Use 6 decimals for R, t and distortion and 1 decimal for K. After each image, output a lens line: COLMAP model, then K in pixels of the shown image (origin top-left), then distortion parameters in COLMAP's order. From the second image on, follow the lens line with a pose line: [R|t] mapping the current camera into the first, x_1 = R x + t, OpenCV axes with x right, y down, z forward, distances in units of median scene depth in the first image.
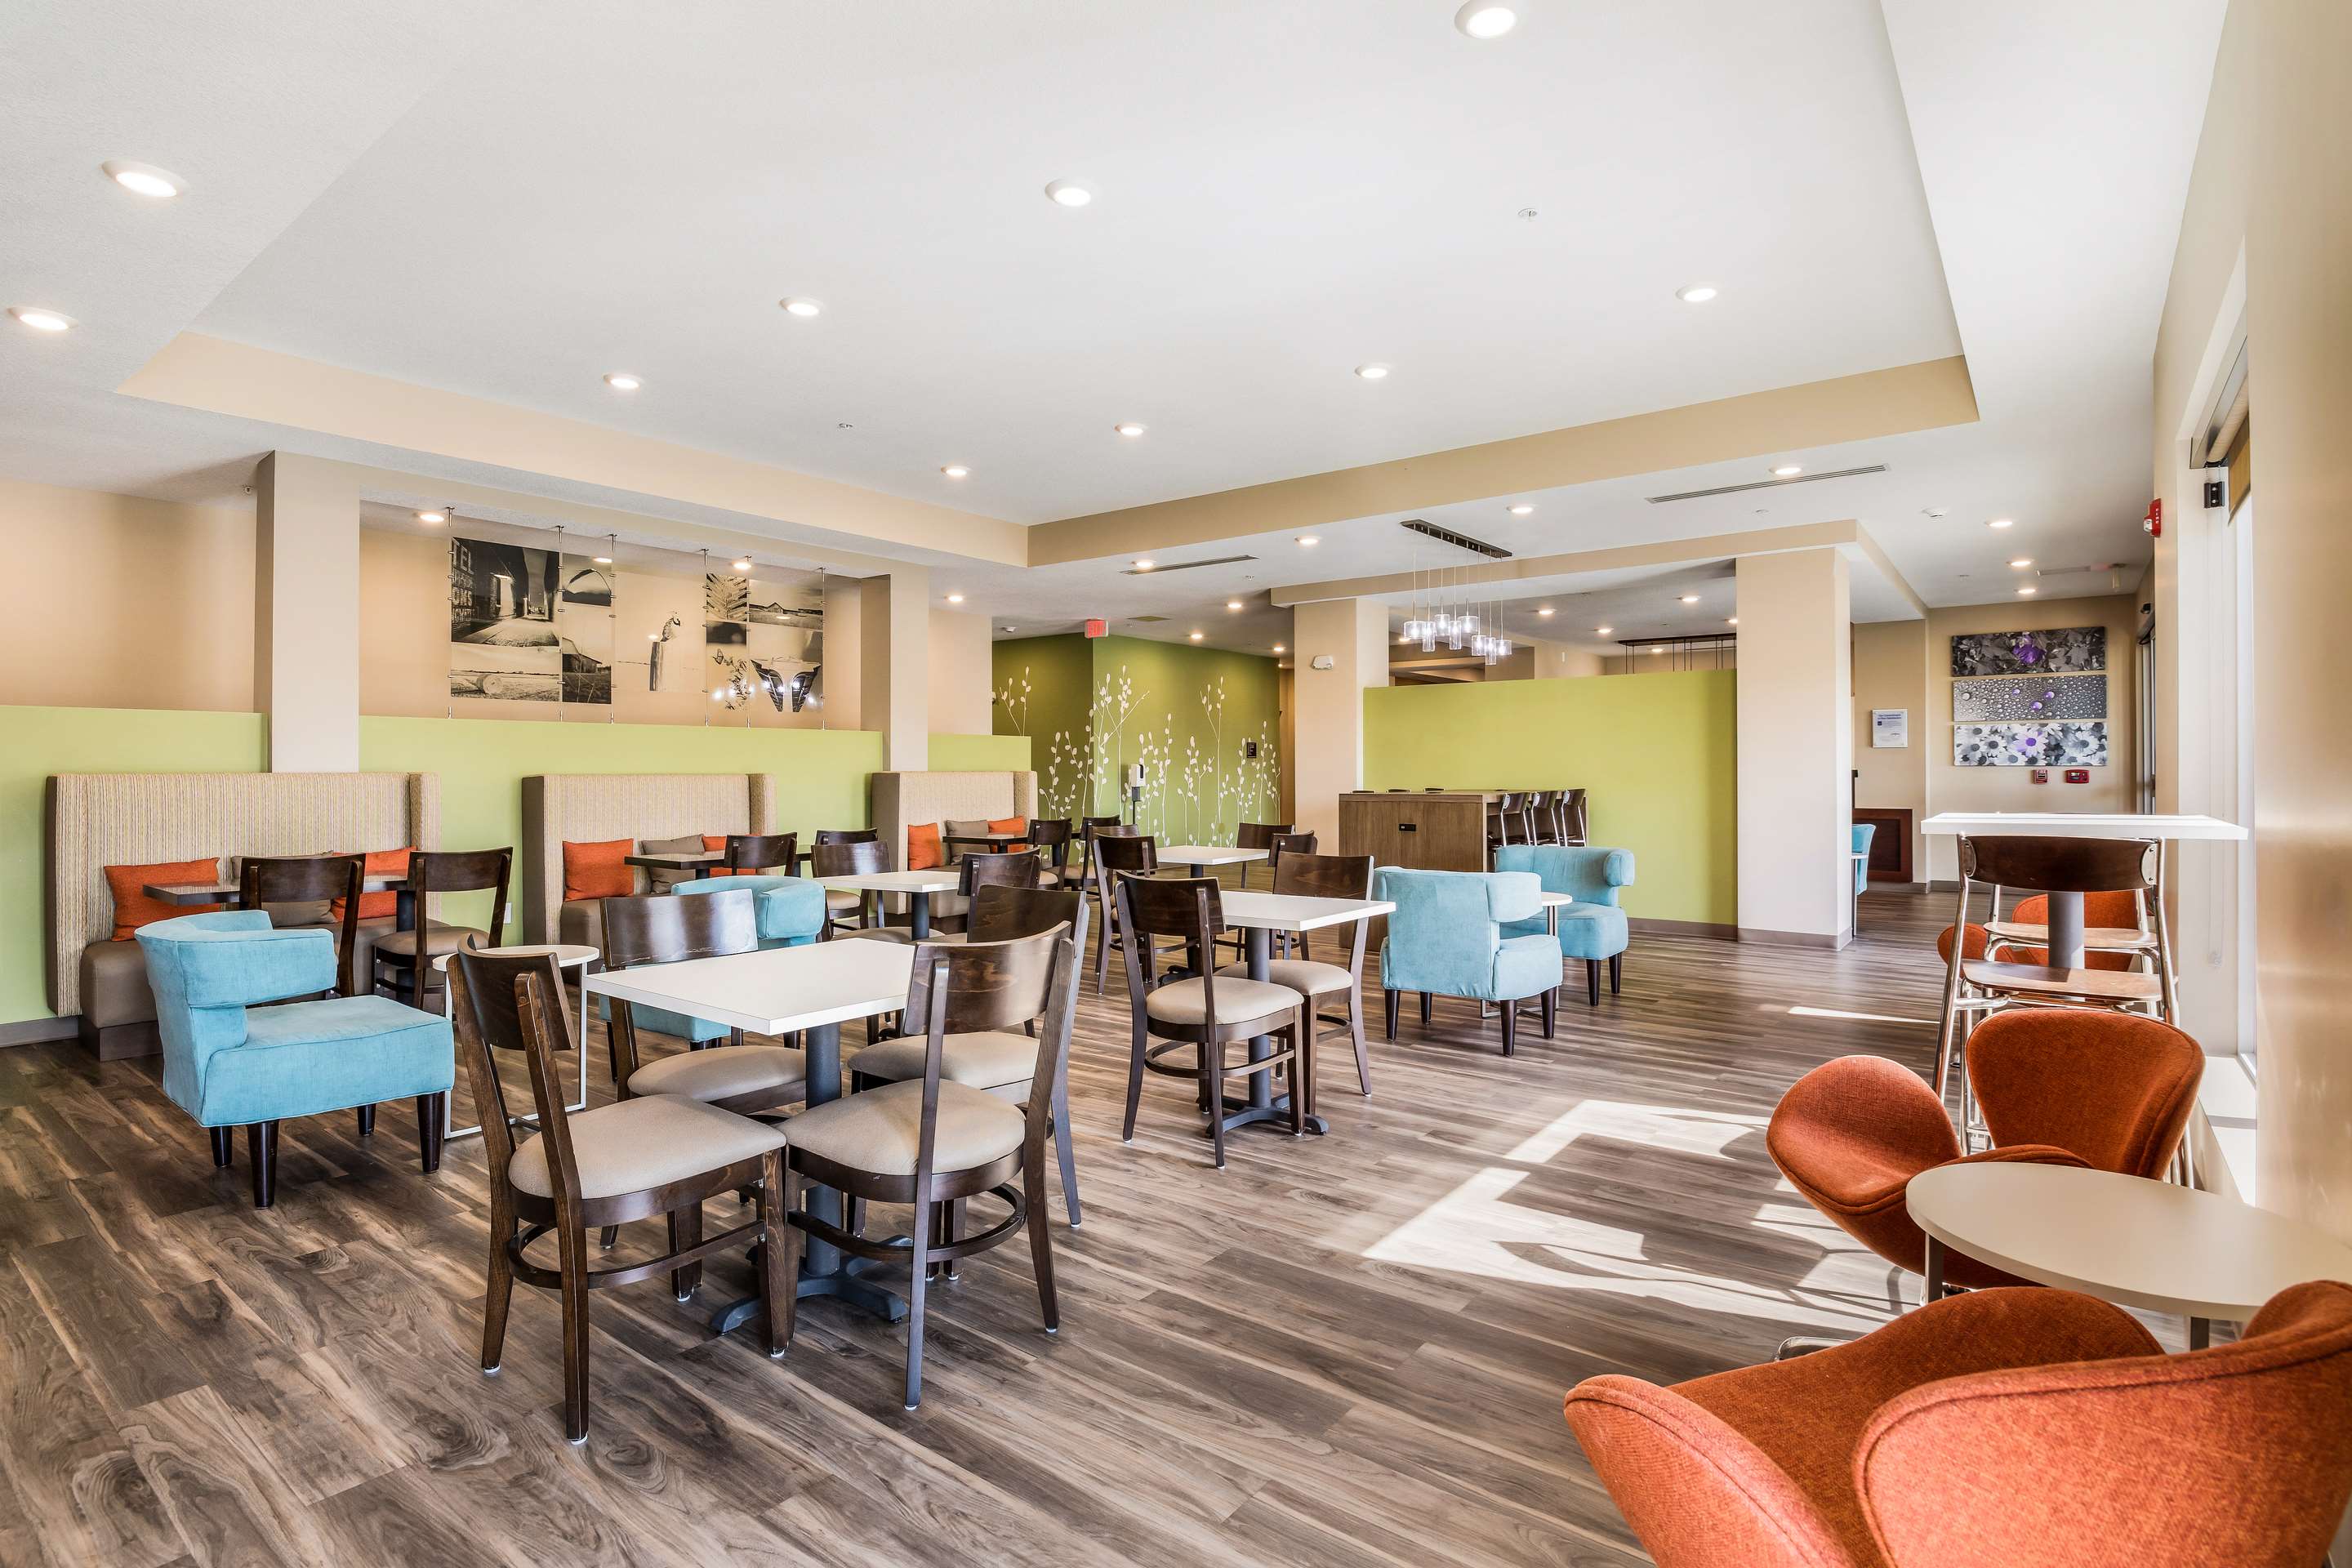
lens RADIAL K [[1156.0, 0, 1181.3], [0, 1156.0, 771.1], [0, 0, 1]] dist [-0.015260, -0.002002]
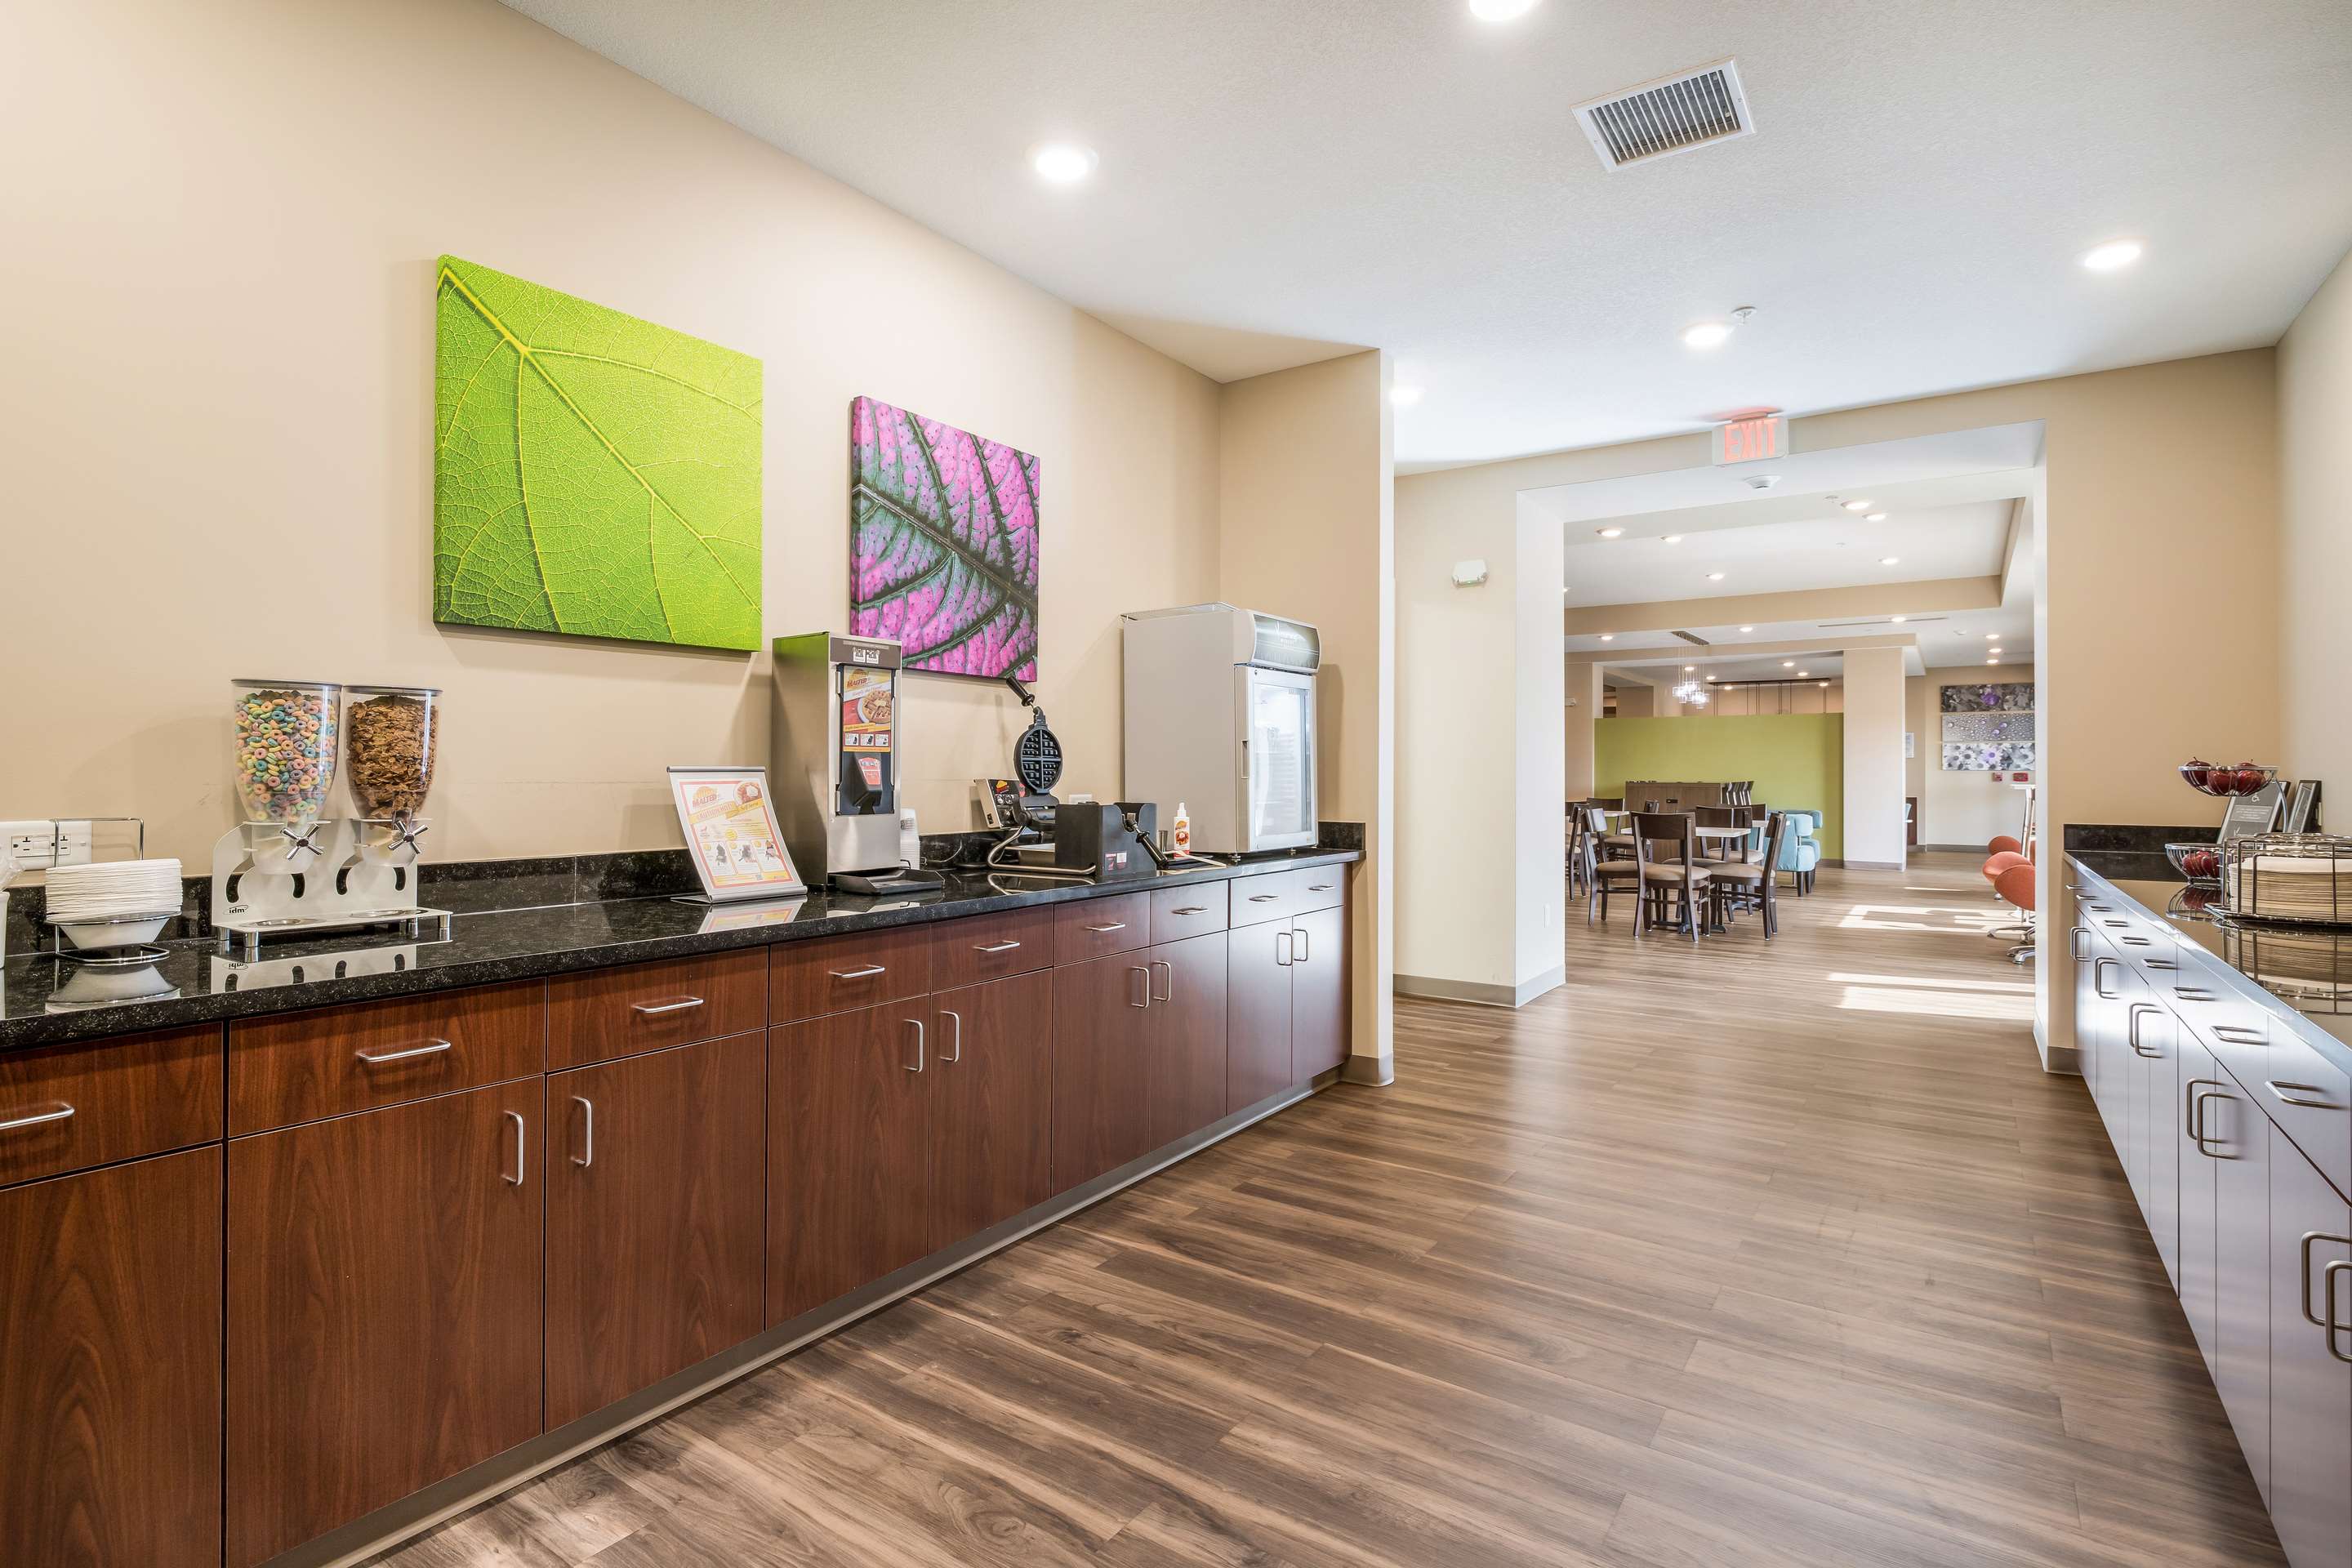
lens RADIAL K [[1156.0, 0, 1168.5], [0, 1156.0, 765.9], [0, 0, 1]] dist [-0.015260, -0.002002]
pose [[0.998776, 0.006551, 0.049035, -0.462737], [-0.006200, 0.999954, -0.007314, 0.007979], [-0.049080, 0.007001, 0.998770, -0.513860]]
